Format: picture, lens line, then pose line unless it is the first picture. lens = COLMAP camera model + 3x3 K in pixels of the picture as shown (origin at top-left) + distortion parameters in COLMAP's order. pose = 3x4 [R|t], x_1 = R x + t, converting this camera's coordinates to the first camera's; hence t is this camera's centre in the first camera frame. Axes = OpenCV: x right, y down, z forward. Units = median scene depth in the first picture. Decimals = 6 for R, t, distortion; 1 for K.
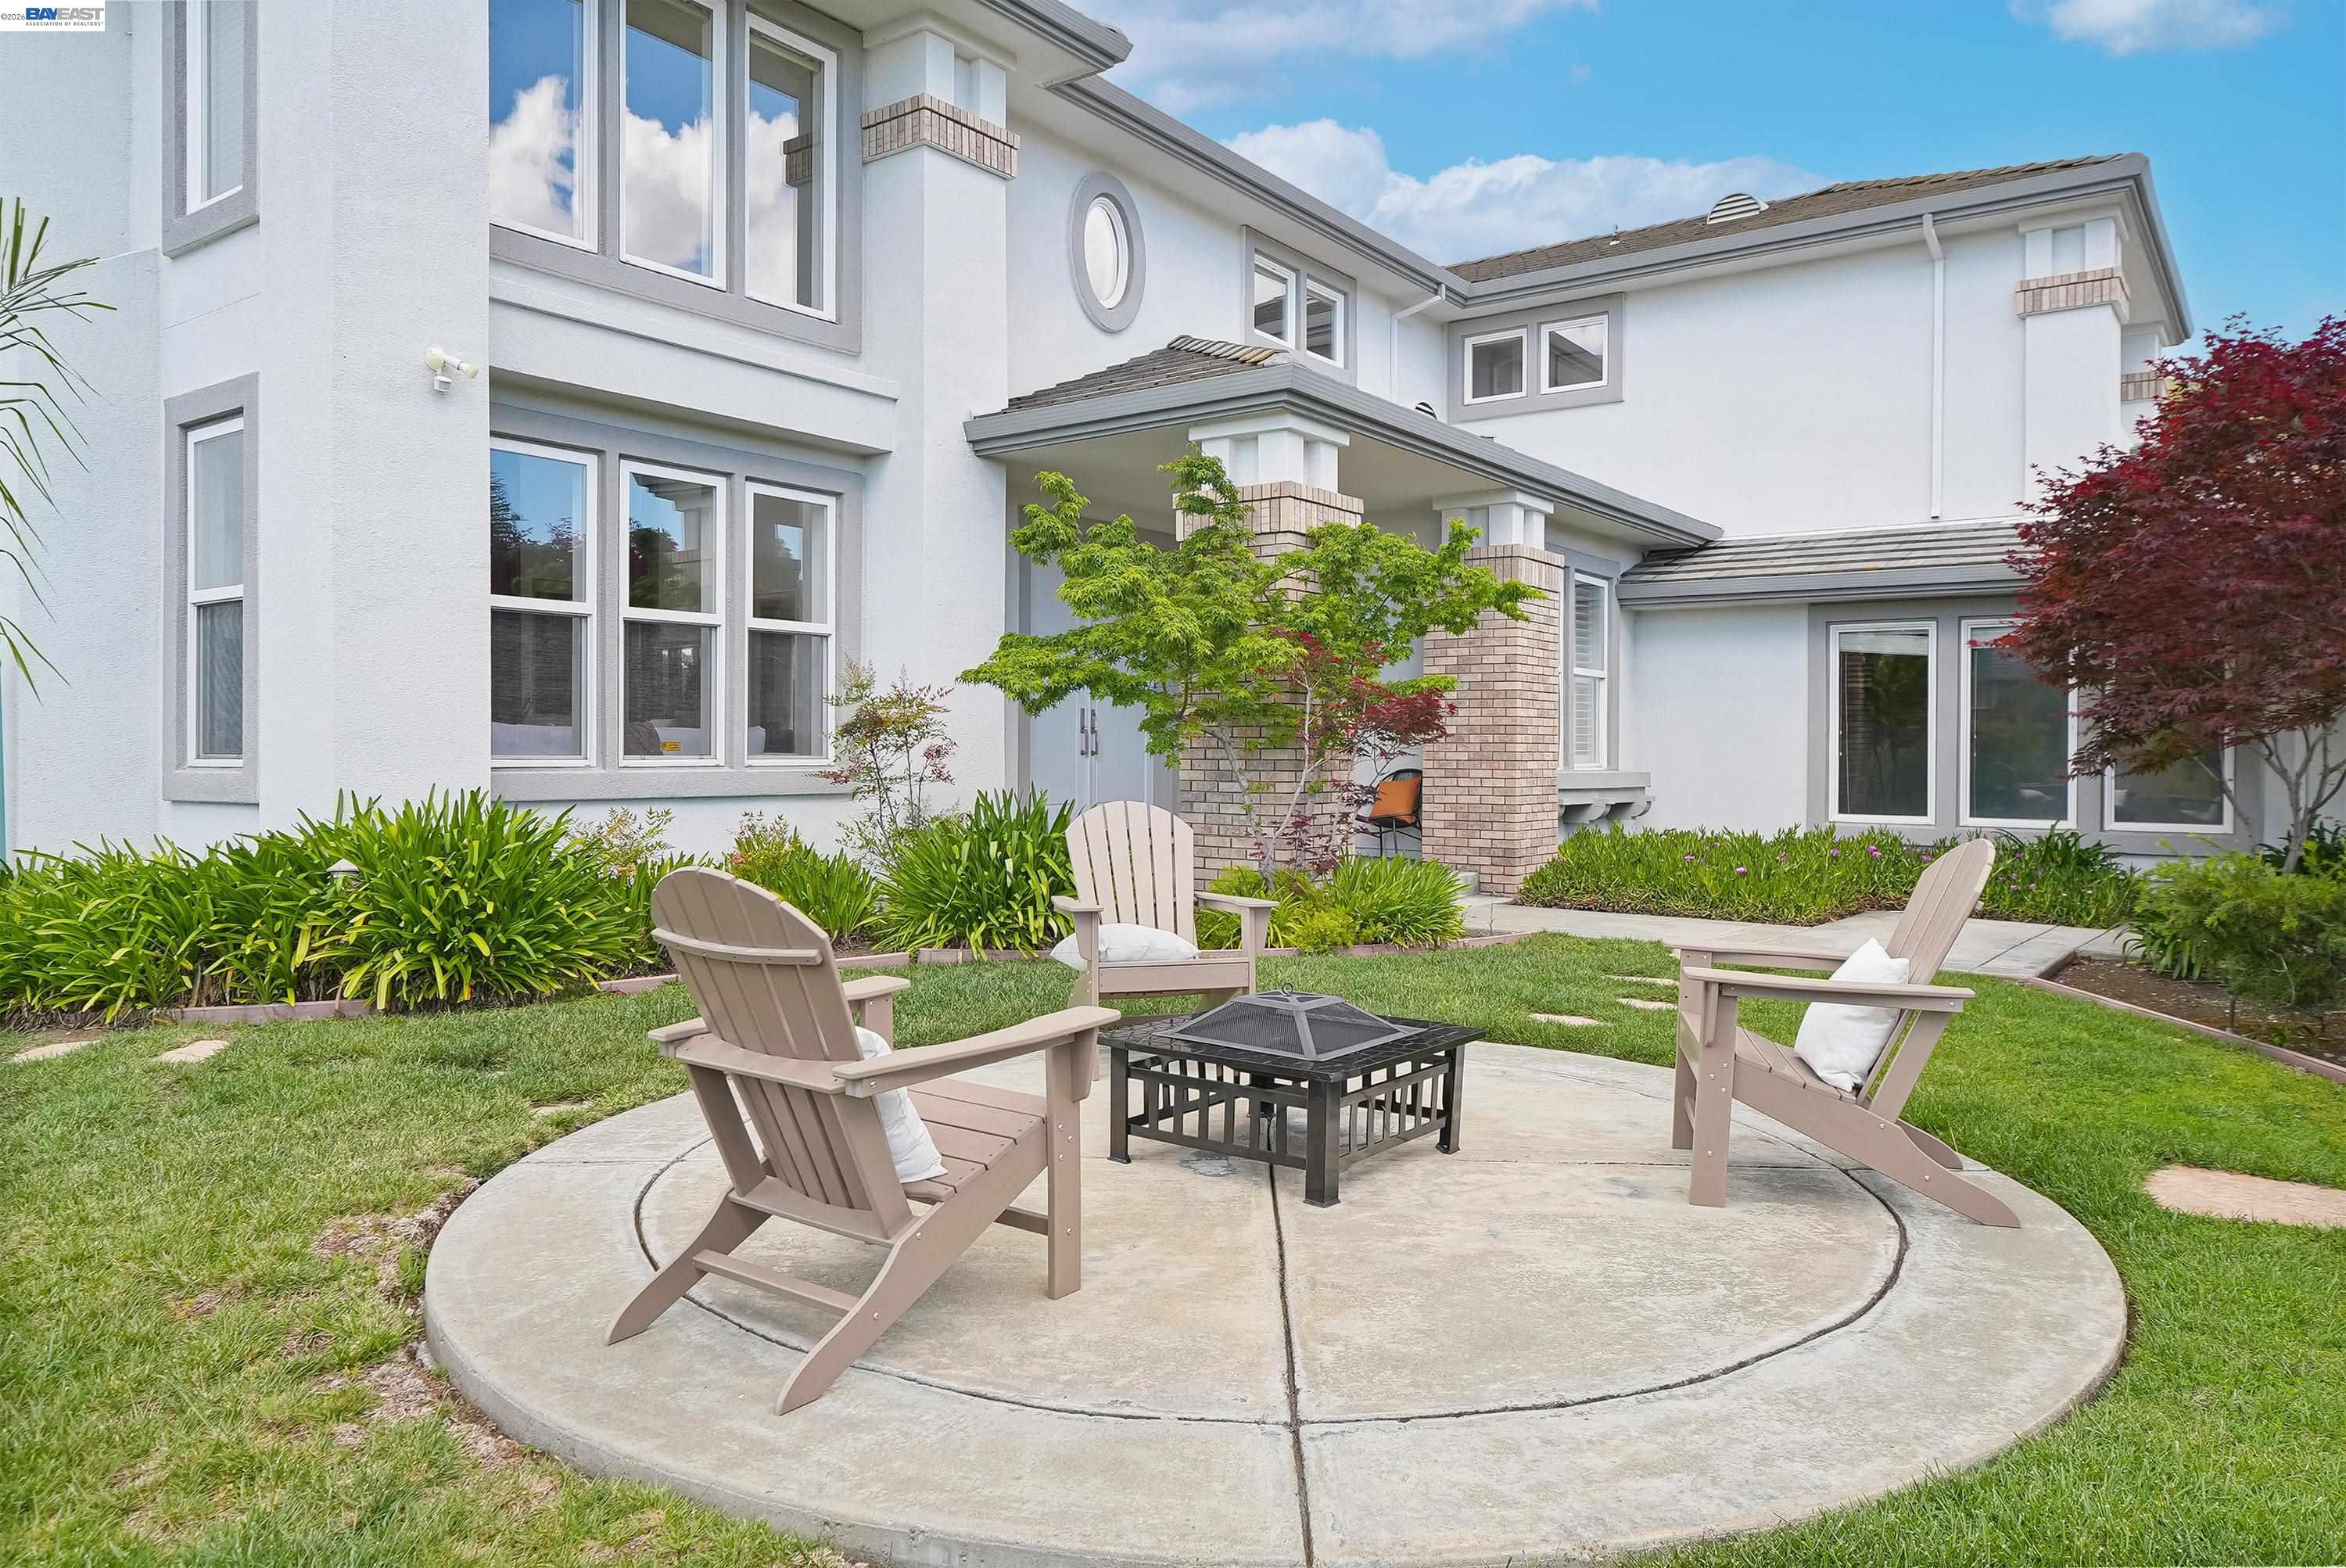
lens RADIAL K [[1571.5, 0, 1179.1], [0, 1571.5, 778.2], [0, 0, 1]] dist [0.010785, 0.000104]
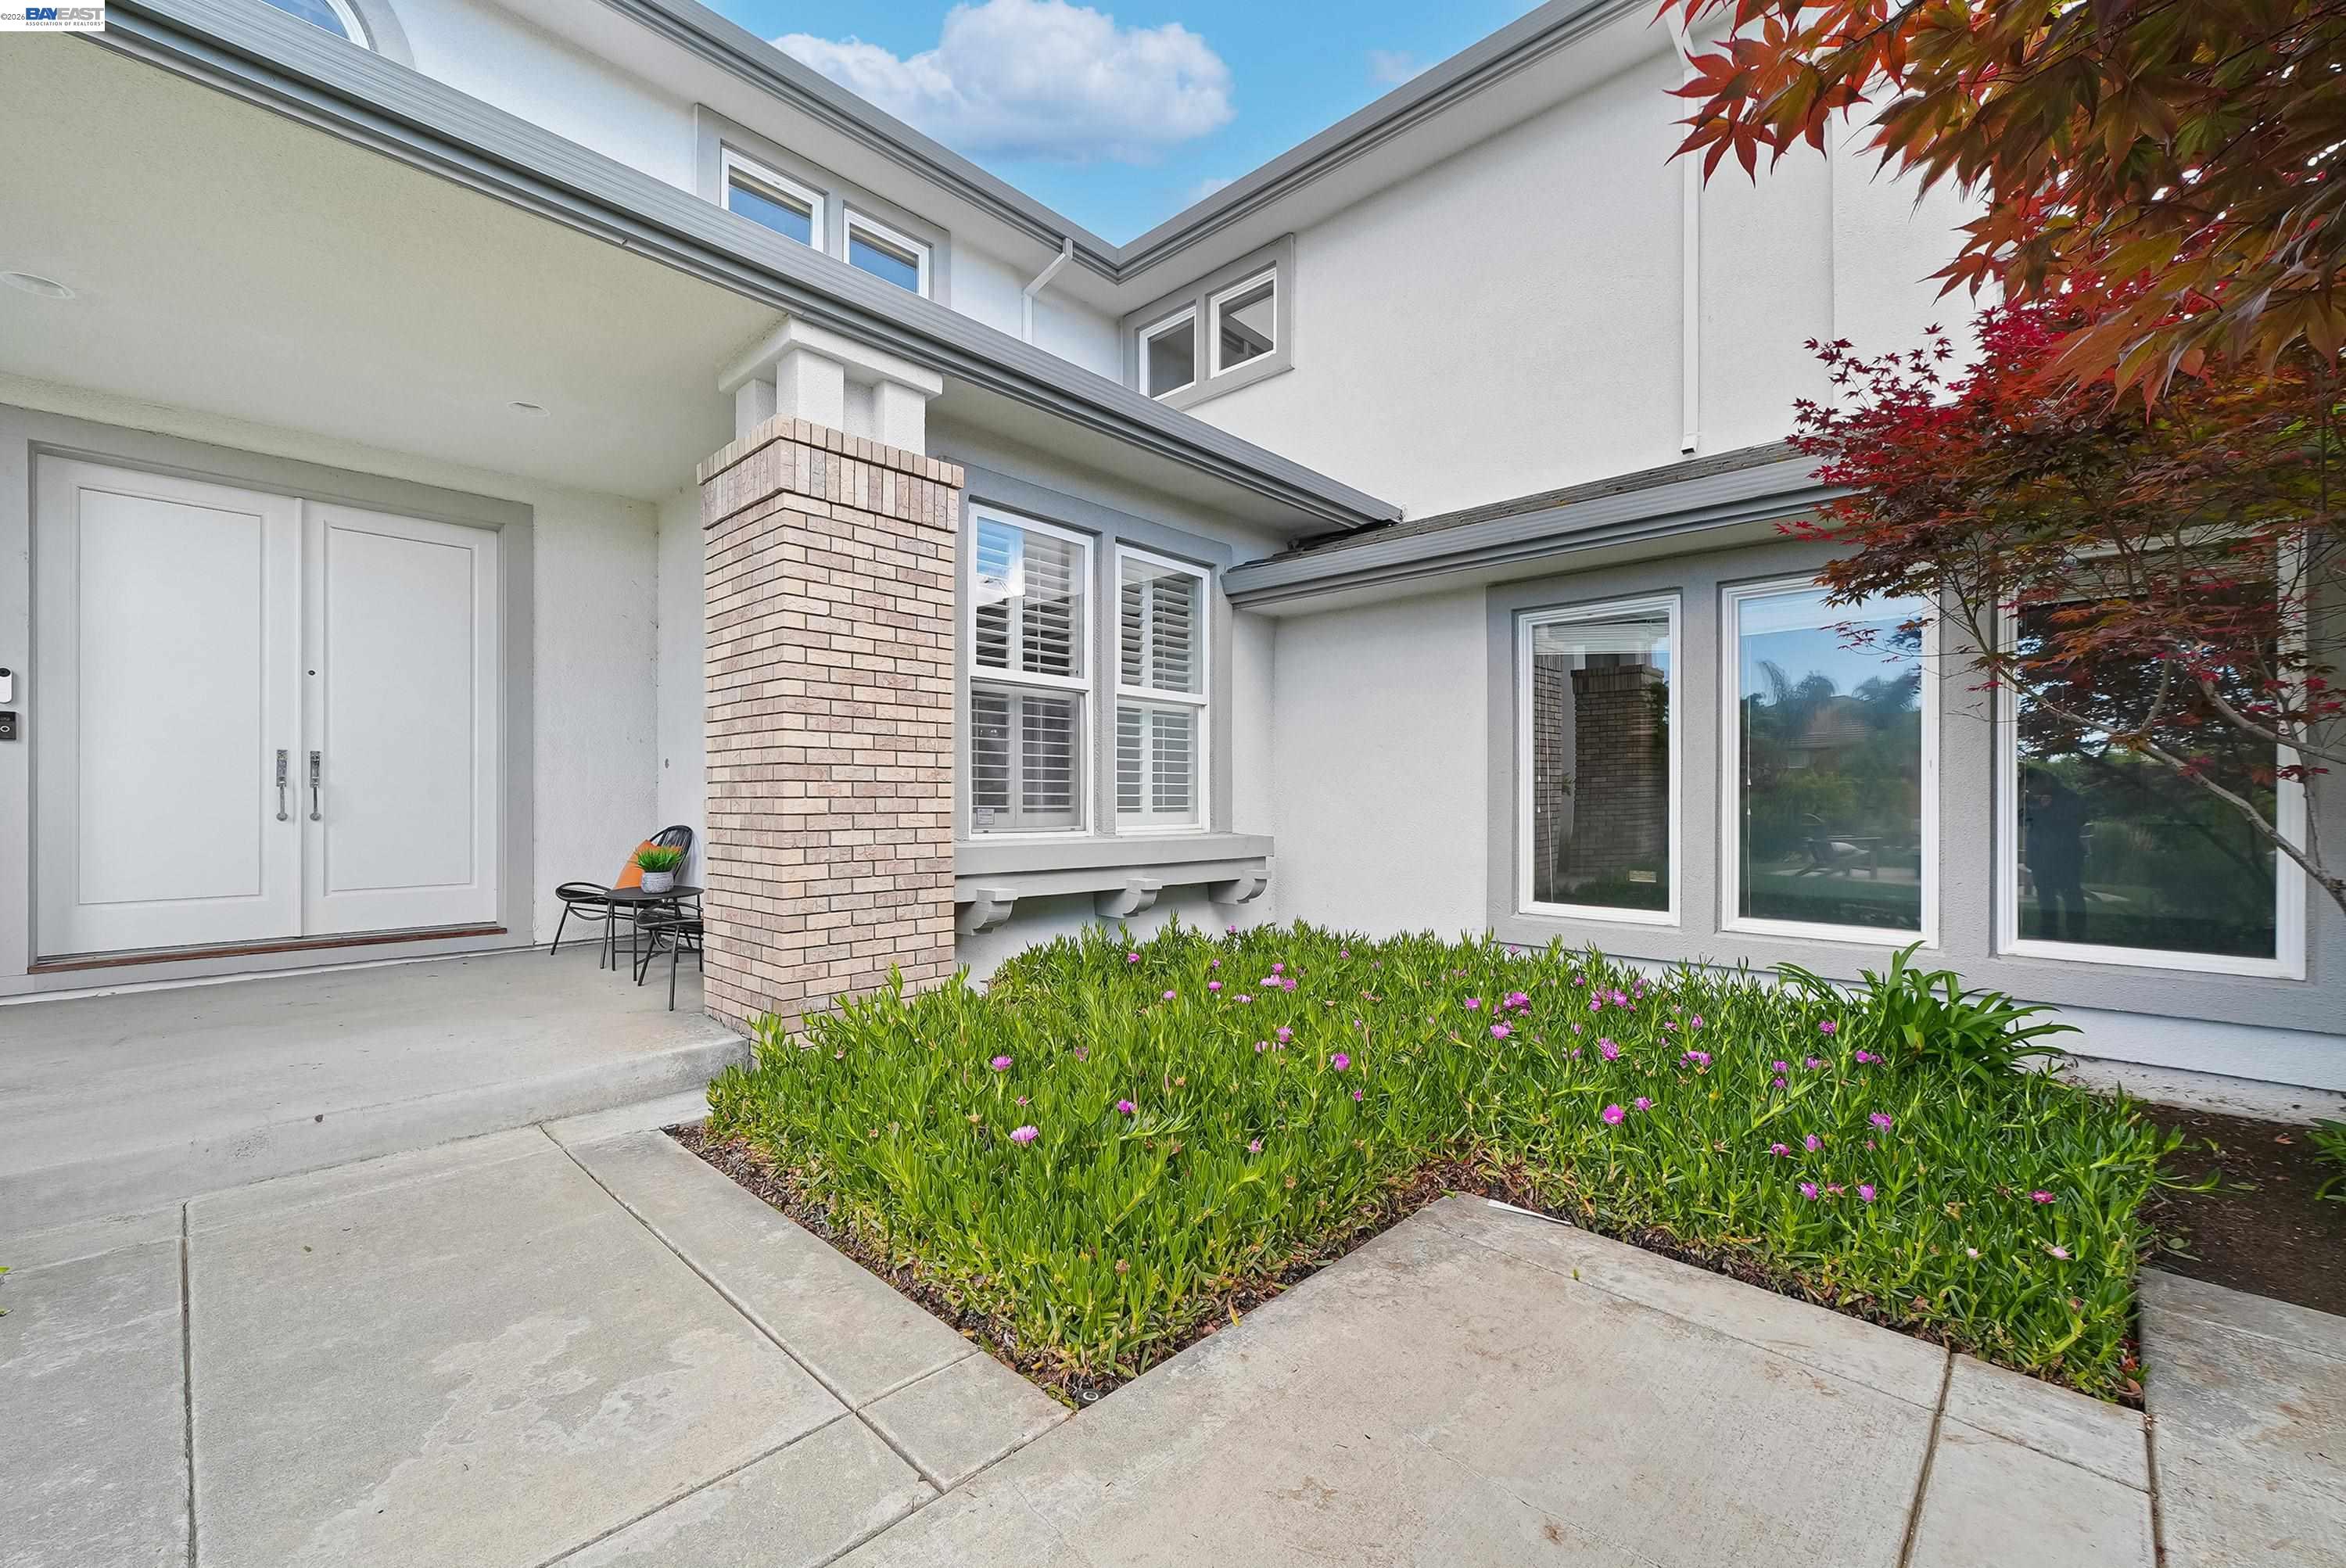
lens RADIAL K [[952.6, 0, 1157.7], [0, 952.6, 804.3], [0, 0, 1]] dist [-0.004472, -0.000088]
pose [[0.991854, -0.004671, -0.127291, 0.309451], [0.003183, 0.999924, -0.011895, -0.013535], [0.127337, 0.011393, 0.991794, 0.578067]]
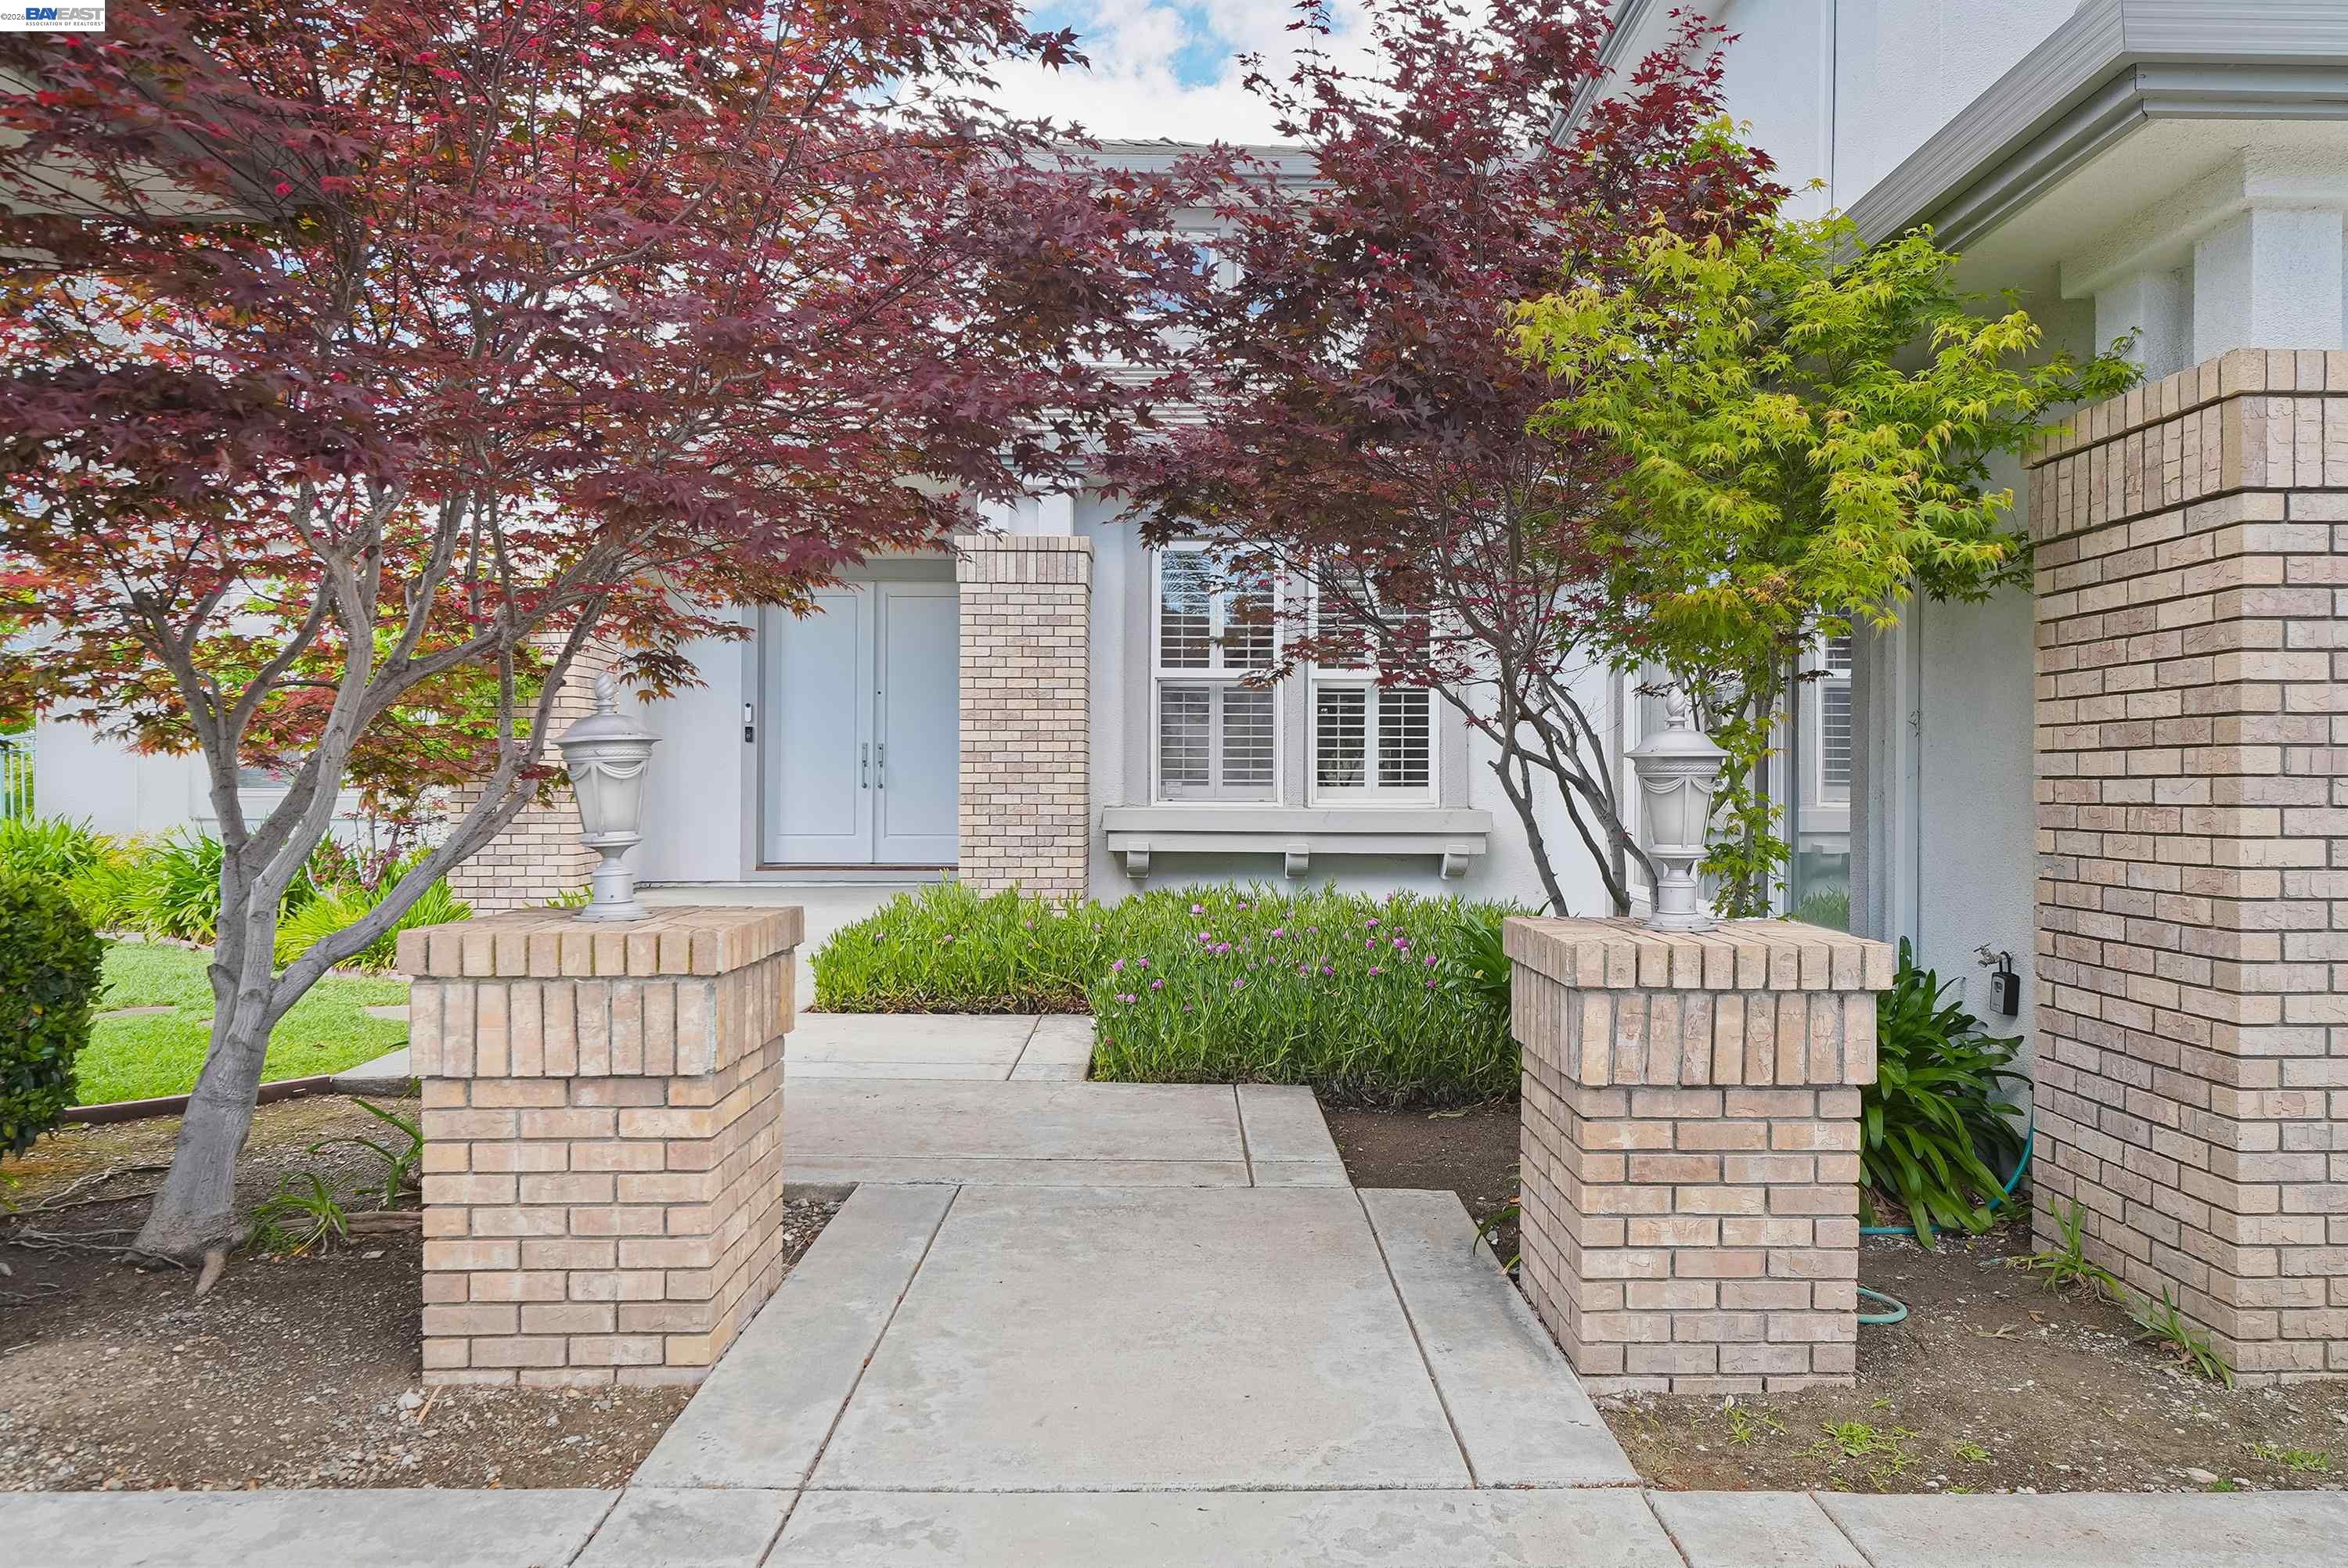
lens RADIAL K [[1572.6, 0, 1190.6], [0, 1572.6, 786.3], [0, 0, 1]] dist [0.010785, 0.000104]
pose [[0.596503, 0.002711, -0.802606, 0.773114], [-0.009310, 0.999950, -0.003542, -0.011492], [0.802557, 0.009585, 0.596499, 0.494738]]
